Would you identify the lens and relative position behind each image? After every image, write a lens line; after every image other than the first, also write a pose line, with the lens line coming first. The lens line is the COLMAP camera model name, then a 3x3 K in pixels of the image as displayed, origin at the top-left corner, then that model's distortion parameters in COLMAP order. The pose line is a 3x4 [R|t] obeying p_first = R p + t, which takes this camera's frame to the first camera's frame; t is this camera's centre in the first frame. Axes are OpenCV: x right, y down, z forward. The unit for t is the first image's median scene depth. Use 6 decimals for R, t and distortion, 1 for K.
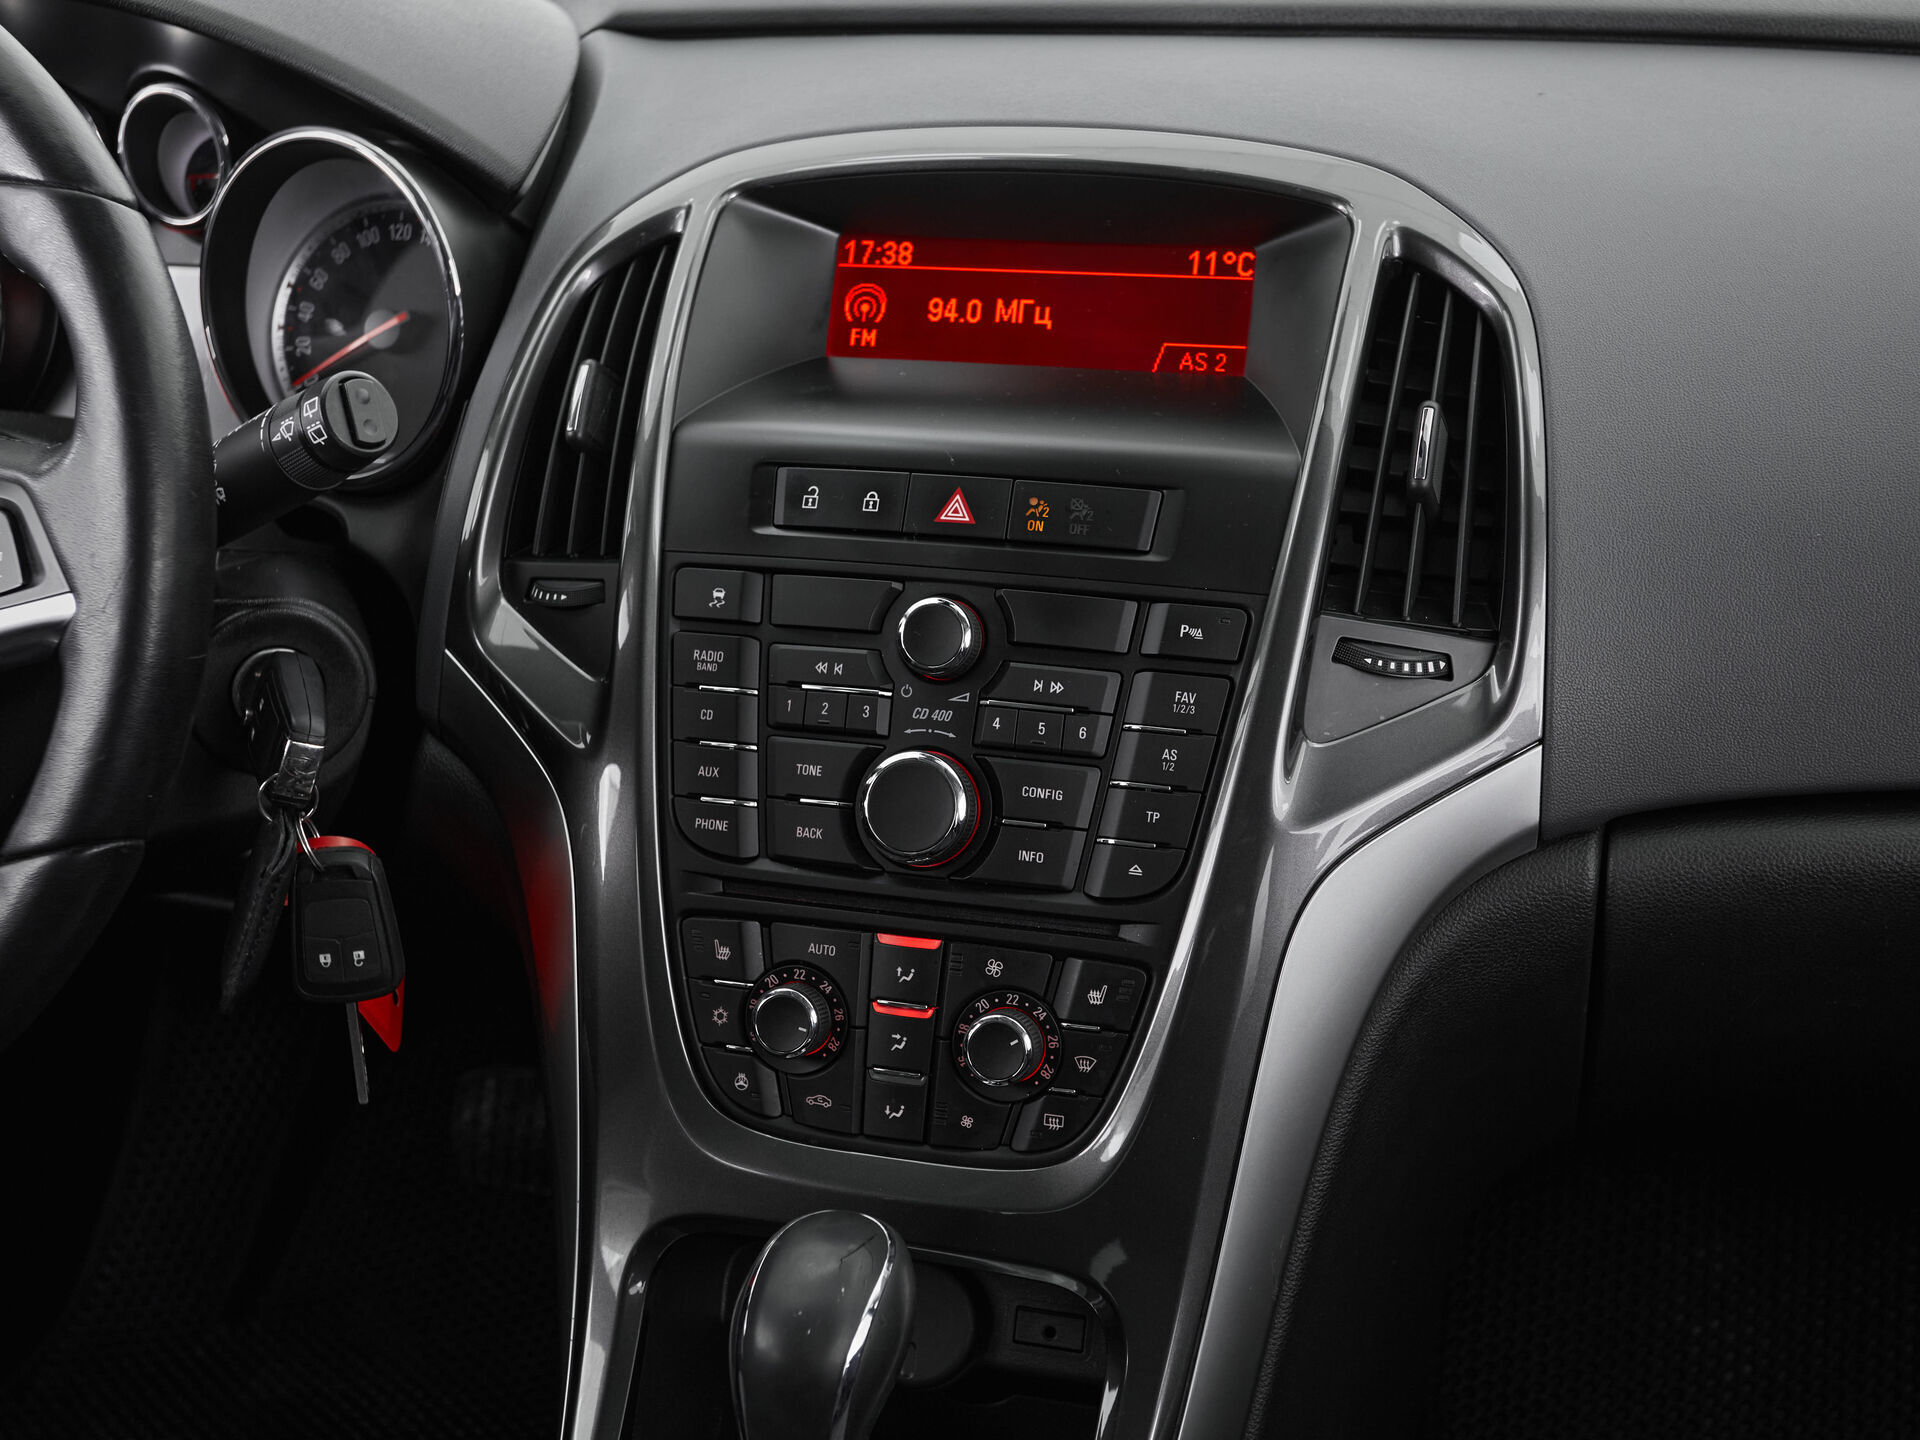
lens RADIAL K [[2422.5, 0, 927.7], [0, 2422.5, 695.7], [0, 0, 1]] dist [0.015762, 0.031769]
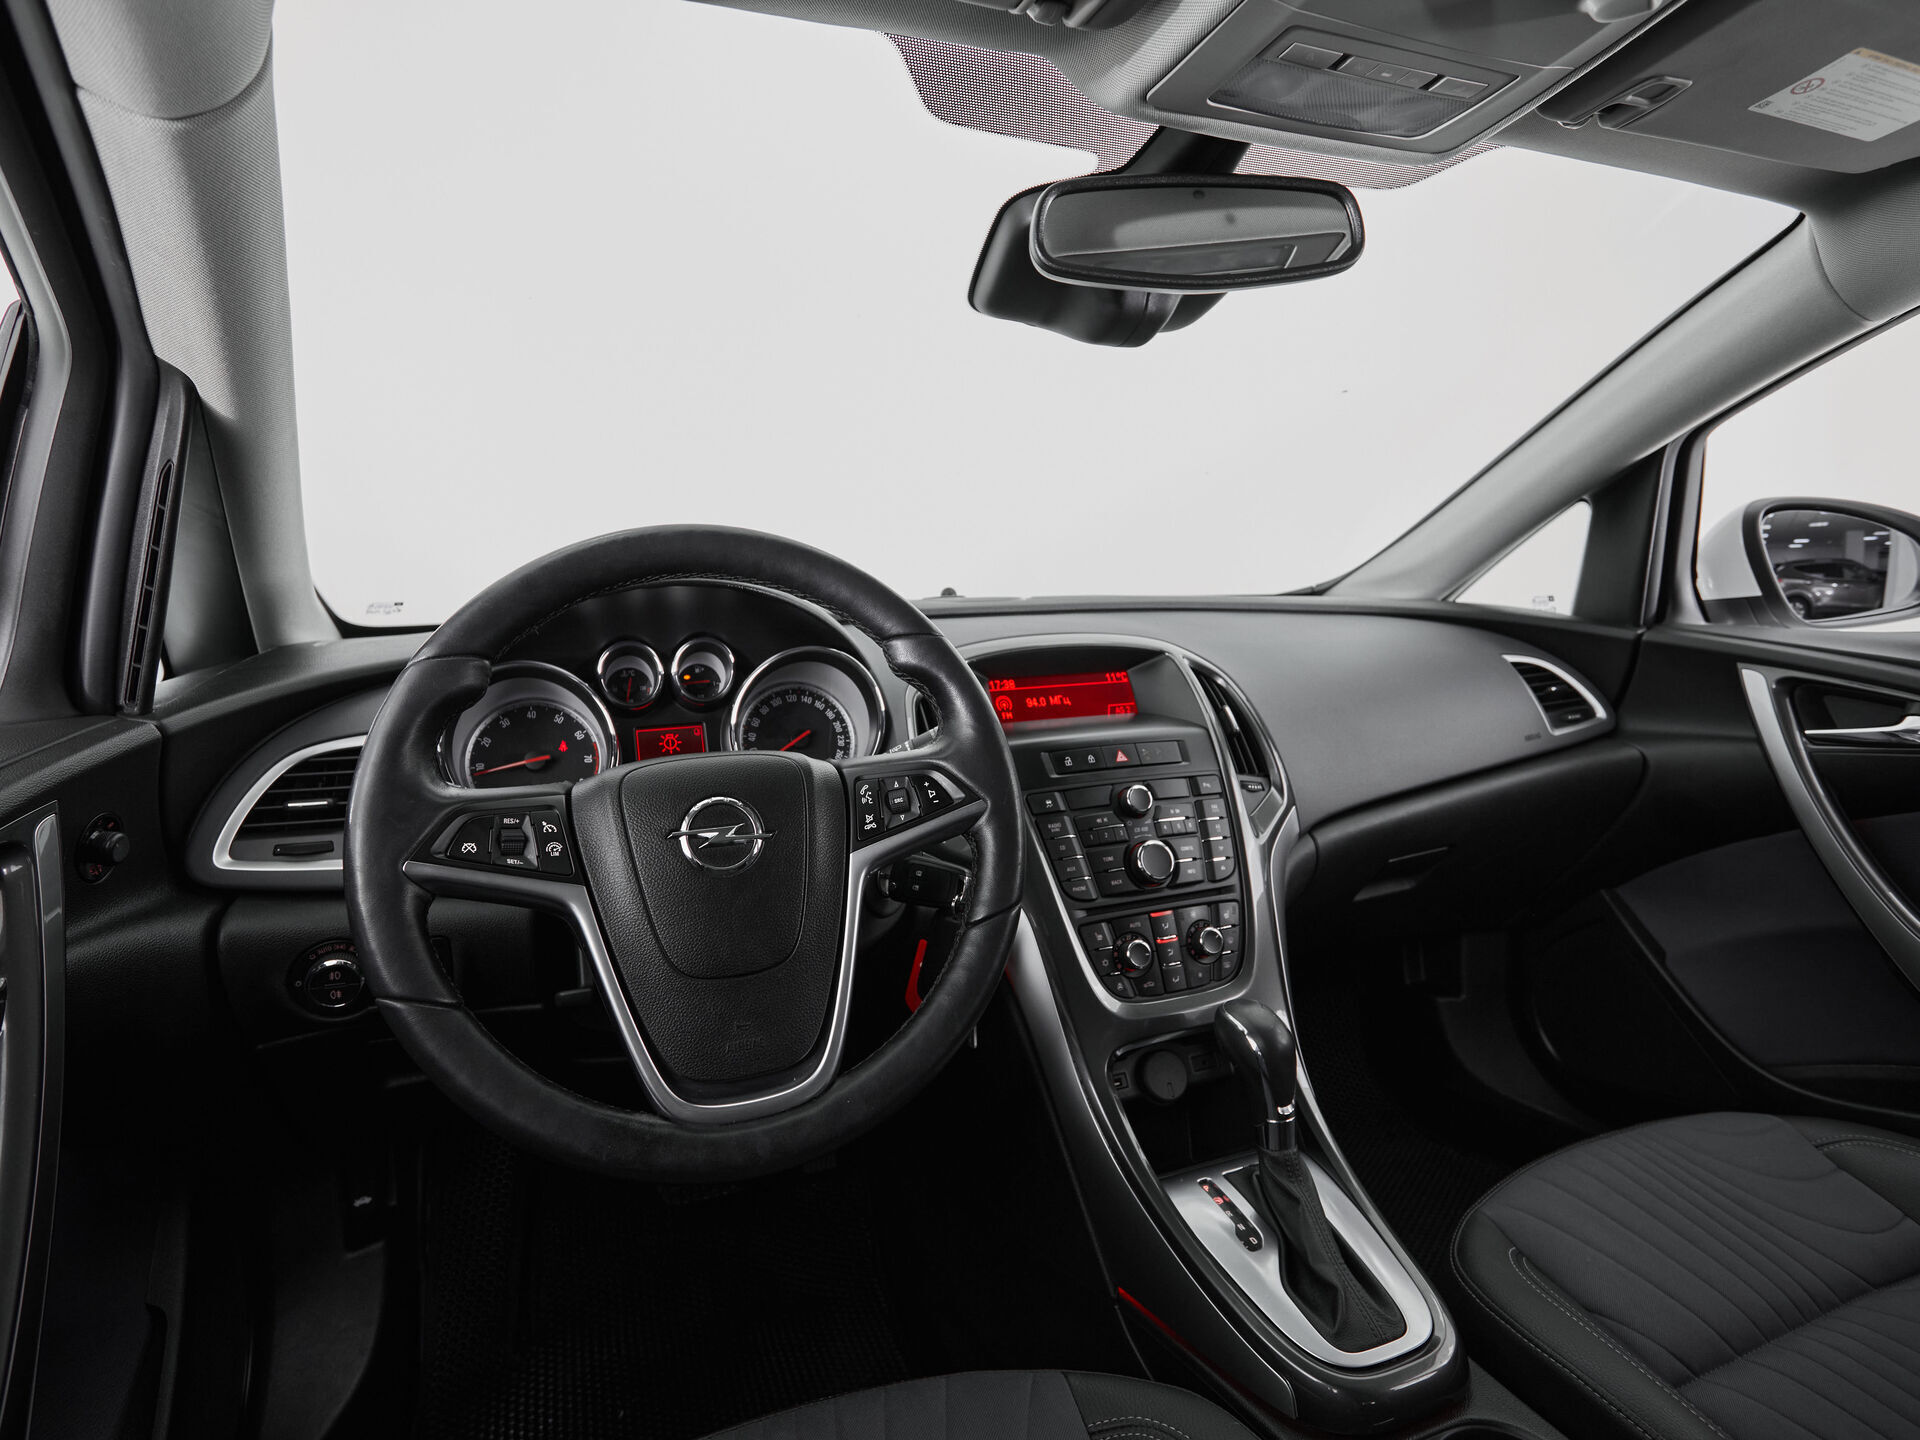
lens RADIAL K [[1013.0, 0, 960.0], [0, 1013.0, 720.0], [0, 0, 1]] dist [-0.003901, -0.001202]
pose [[0.783729, -0.074757, 0.616587, -0.826198], [0.233891, 0.955174, -0.181485, 0.047862], [-0.575381, 0.286450, 0.766083, 0.217165]]
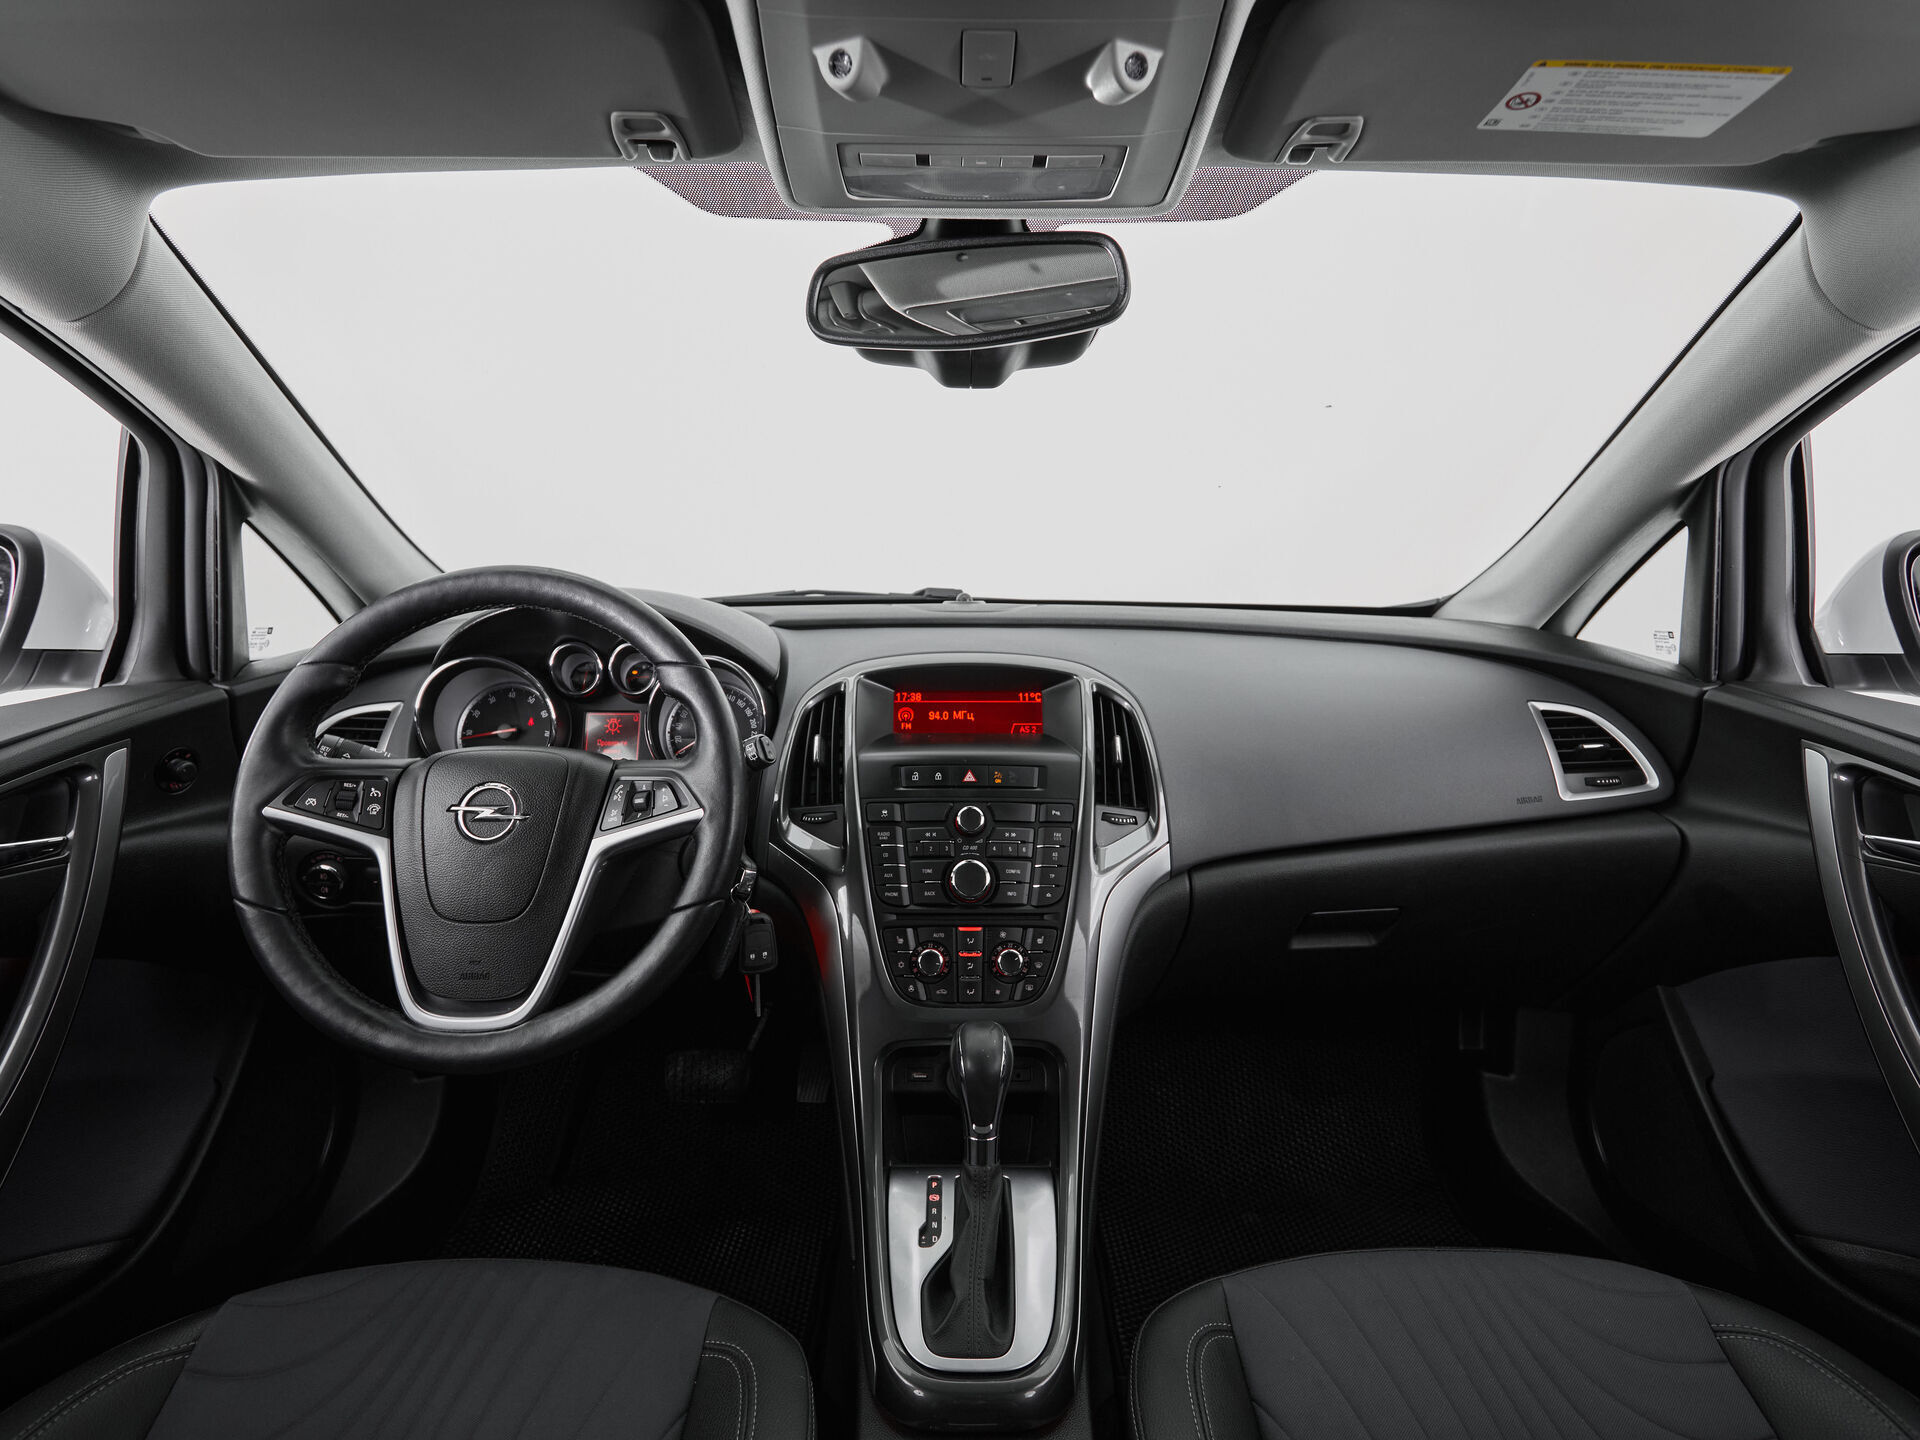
lens RADIAL K [[1013.0, 0, 960.0], [0, 1013.0, 720.0], [0, 0, 1]] dist [-0.003901, -0.001202]
pose [[0.955377, -0.020563, 0.294672, -0.352015], [0.081995, 0.976832, -0.197676, 0.094094], [-0.283780, 0.213016, 0.934929, -0.140465]]
